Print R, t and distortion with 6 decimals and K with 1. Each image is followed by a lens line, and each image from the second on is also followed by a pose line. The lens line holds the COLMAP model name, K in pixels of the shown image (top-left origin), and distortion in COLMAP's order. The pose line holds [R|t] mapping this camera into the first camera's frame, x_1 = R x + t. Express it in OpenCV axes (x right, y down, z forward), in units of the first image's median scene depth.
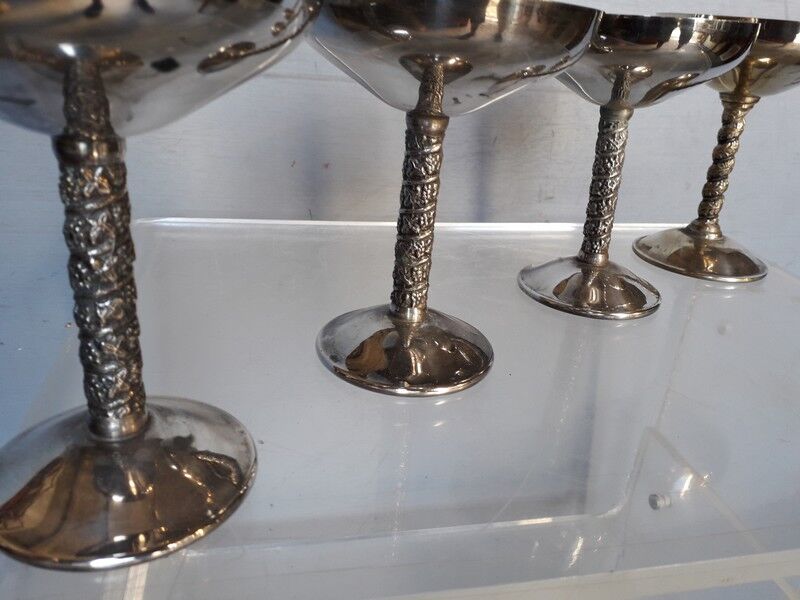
lens RADIAL K [[621.7, 0, 400.5], [0, 621.7, 327.4], [0, 0, 1]] dist [-0.021361, -0.027391]
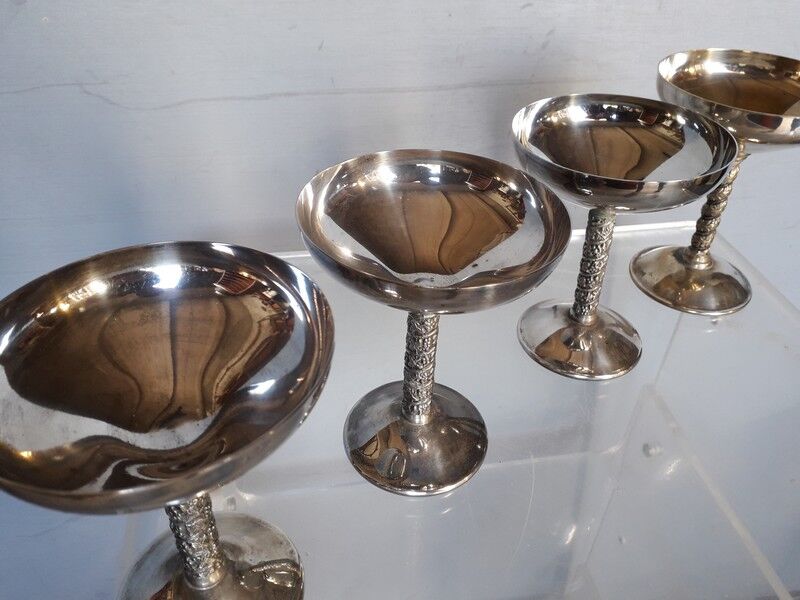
lens RADIAL K [[621.7, 0, 398.8], [0, 621.7, 302.7], [0, 0, 1]] dist [-0.021361, -0.027391]
pose [[0.998021, -0.016265, -0.060741, 0.049300], [0.029352, 0.974771, 0.221270, -0.453104], [0.055609, -0.222615, 0.973319, -0.138095]]
